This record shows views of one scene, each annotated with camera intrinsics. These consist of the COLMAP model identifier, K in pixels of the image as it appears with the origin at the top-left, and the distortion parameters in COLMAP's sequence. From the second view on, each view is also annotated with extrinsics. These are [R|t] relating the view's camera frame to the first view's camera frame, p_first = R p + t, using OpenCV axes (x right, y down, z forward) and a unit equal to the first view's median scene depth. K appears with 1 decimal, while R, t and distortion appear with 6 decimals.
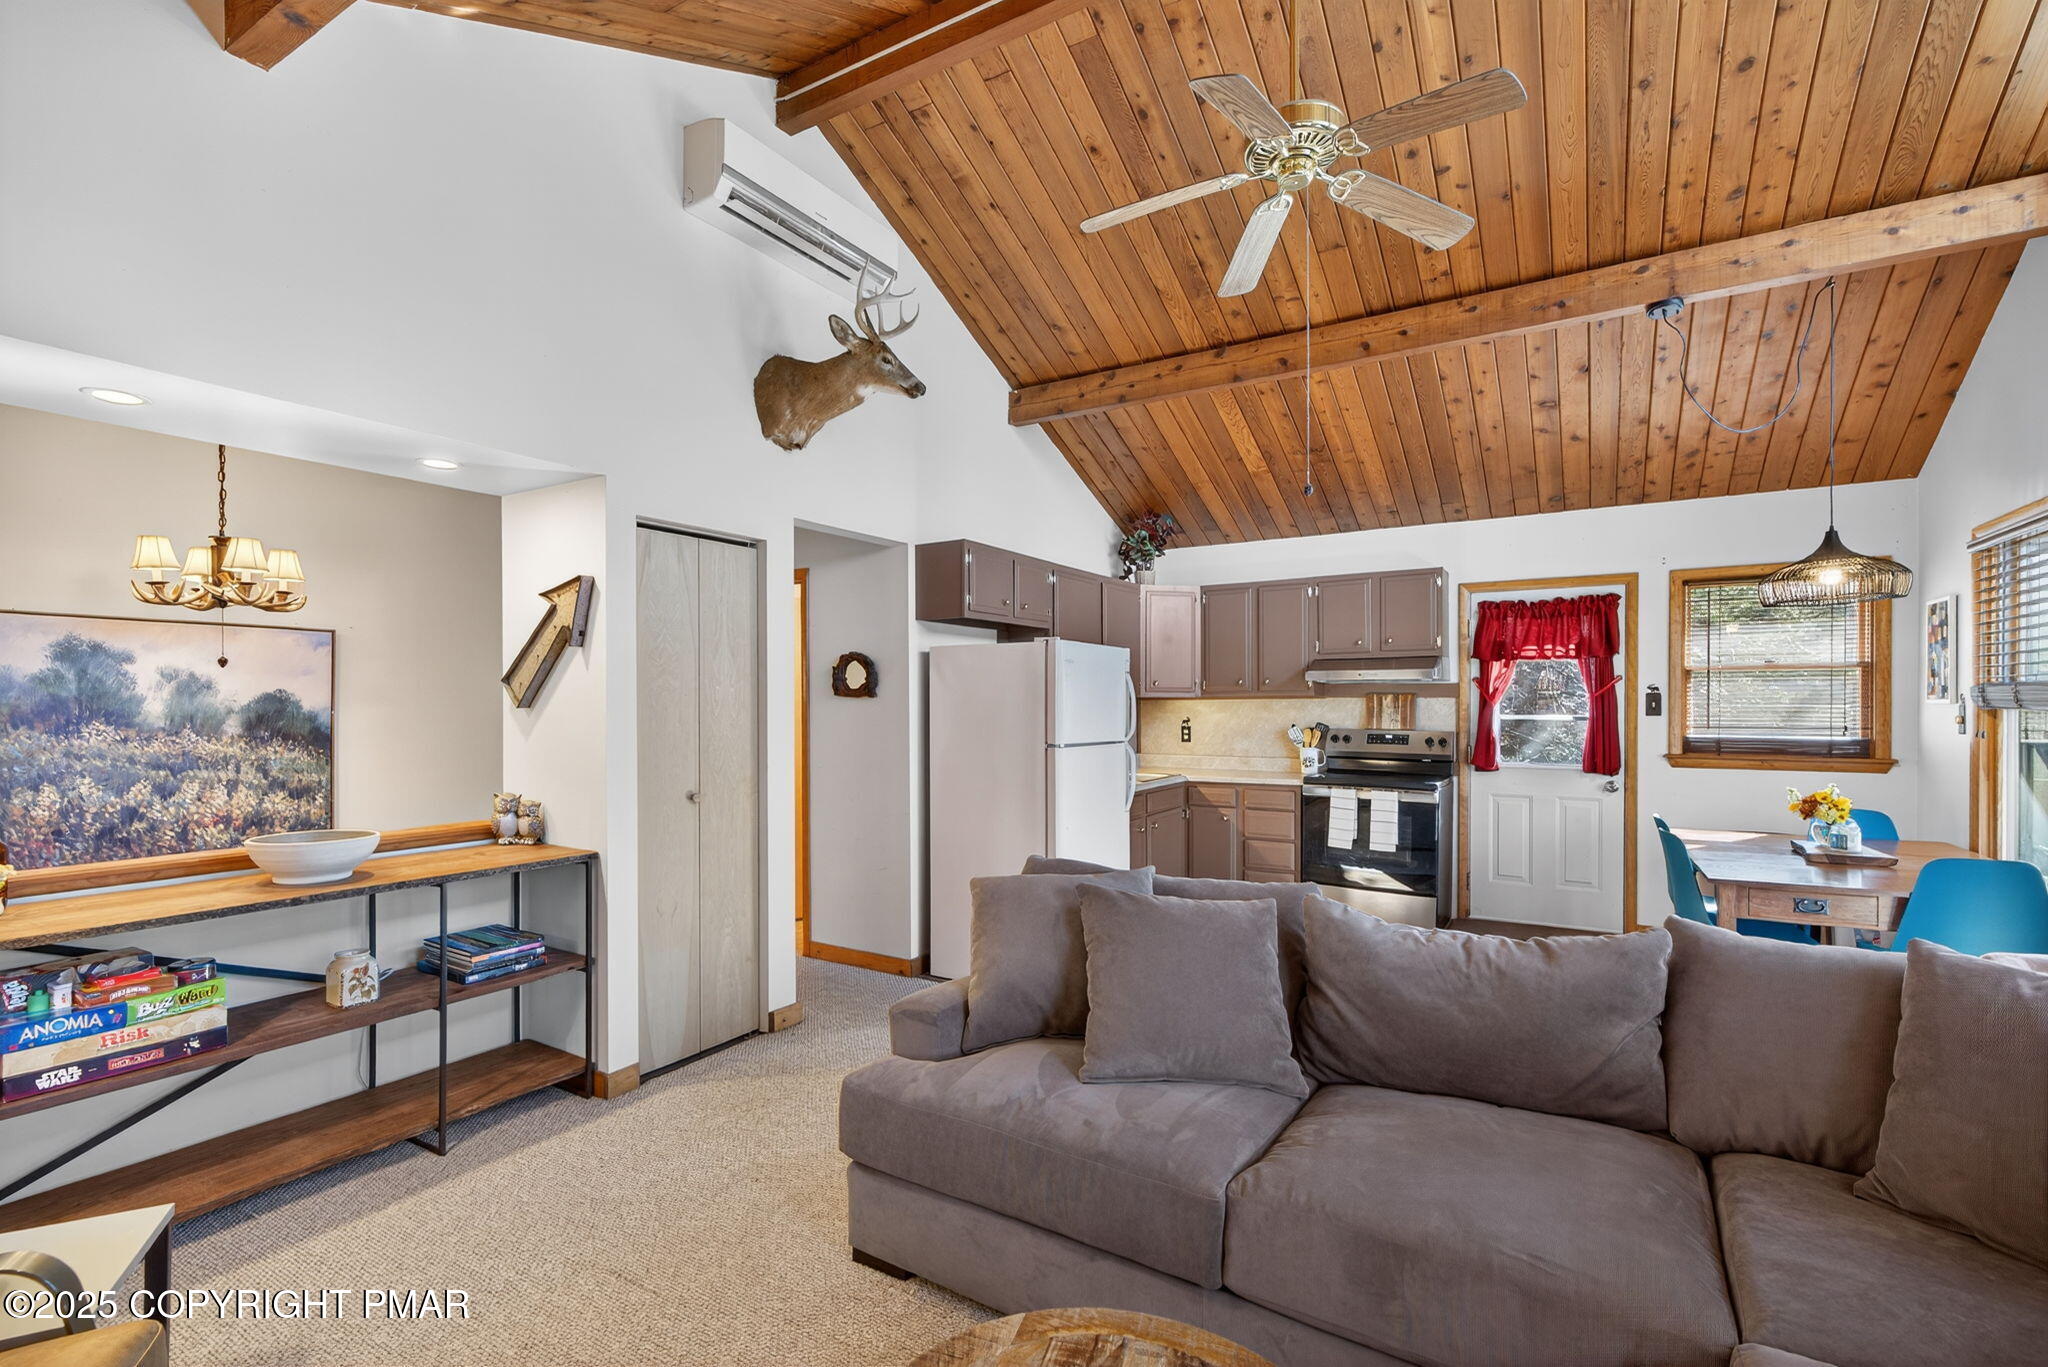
lens RADIAL K [[930.5, 0, 1022.1], [0, 930.5, 710.6], [0, 0, 1]] dist [0.001602, 0.000441]
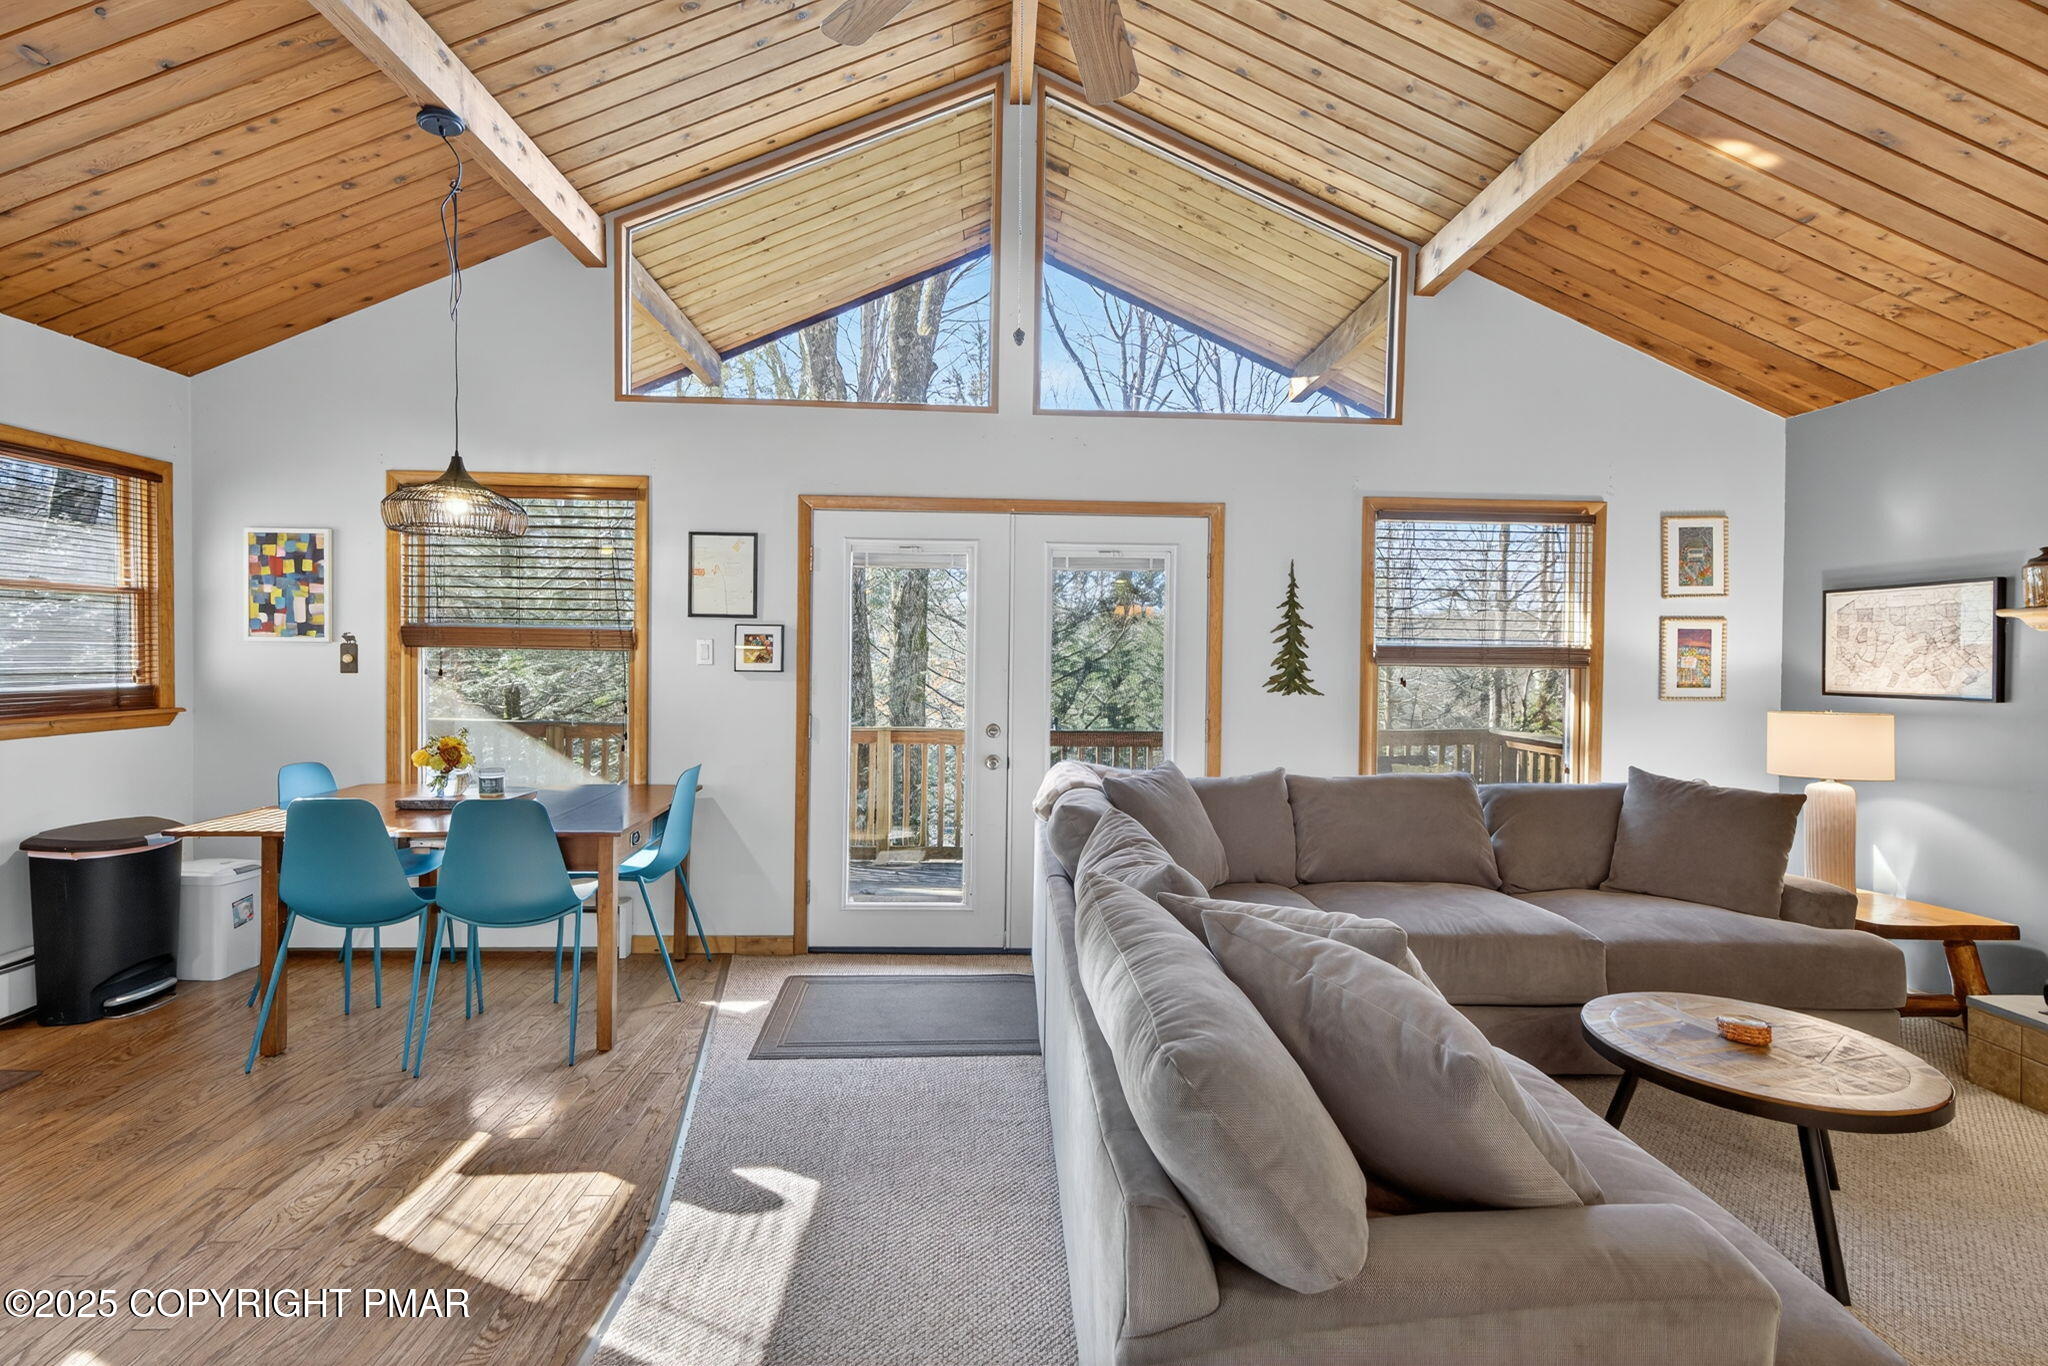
lens RADIAL K [[921.1, 0, 1015.1], [0, 921.1, 666.7], [0, 0, 1]] dist [-0.000624, 0.001274]
pose [[-0.549396, -0.016832, 0.835392, -0.145123], [-0.001753, 0.999818, 0.018992, -0.001210], [-0.835560, 0.008970, -0.549326, 0.722250]]
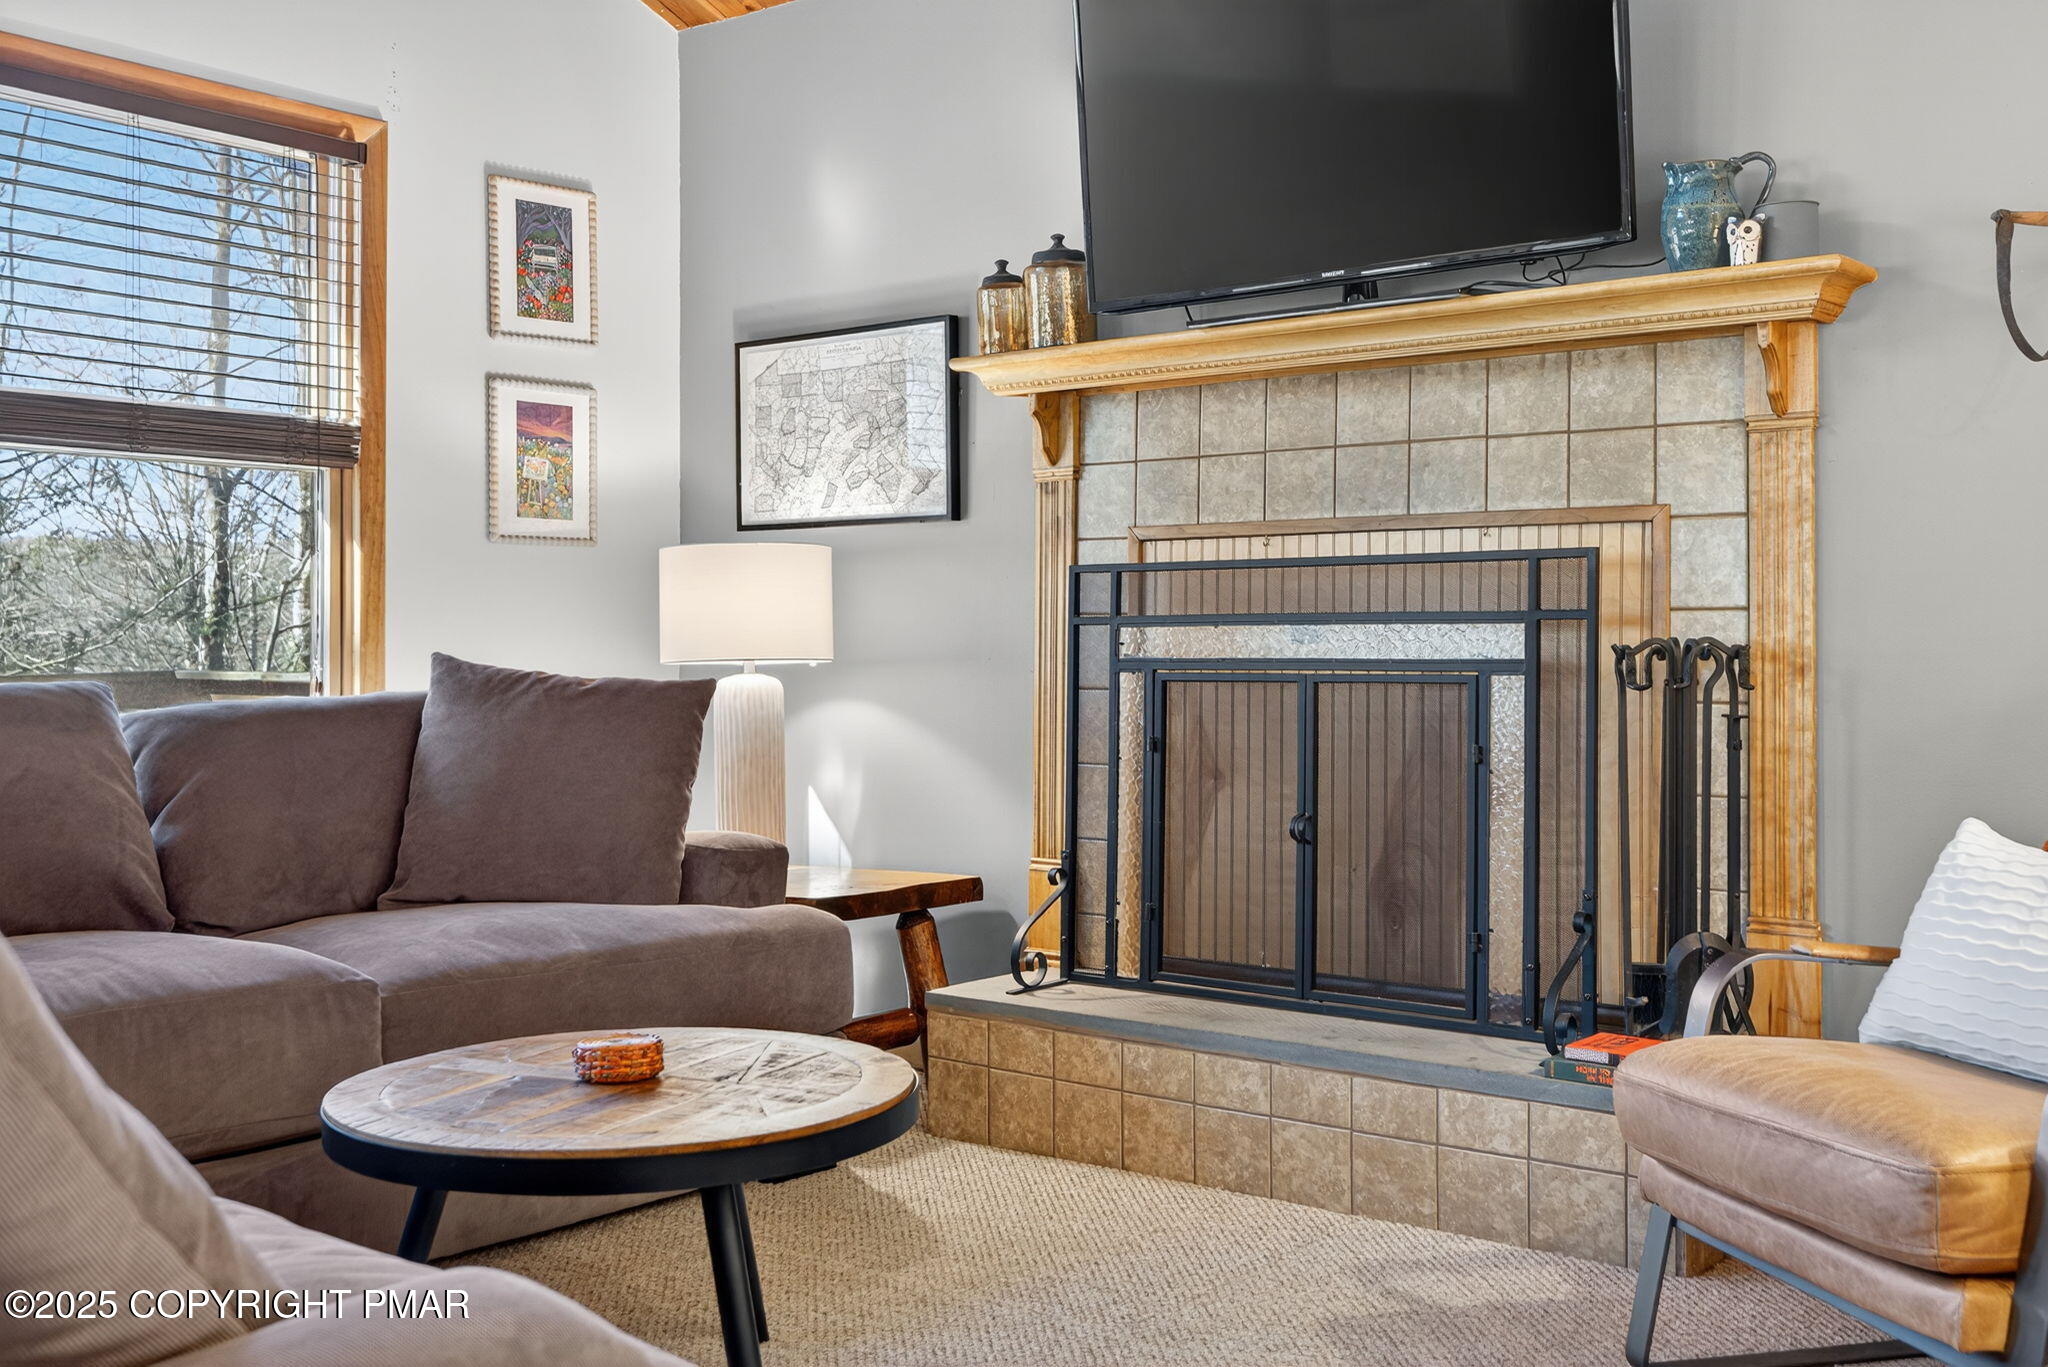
lens RADIAL K [[2021.3, 0, 1029.4], [0, 2021.3, 626.6], [0, 0, 1]] dist [0.012035, -0.018478]
pose [[-0.991651, 0.000315, 0.128952, -0.129618], [0.000602, 0.999997, 0.002188, 0.075141], [-0.128951, 0.002248, -0.991648, 0.653244]]
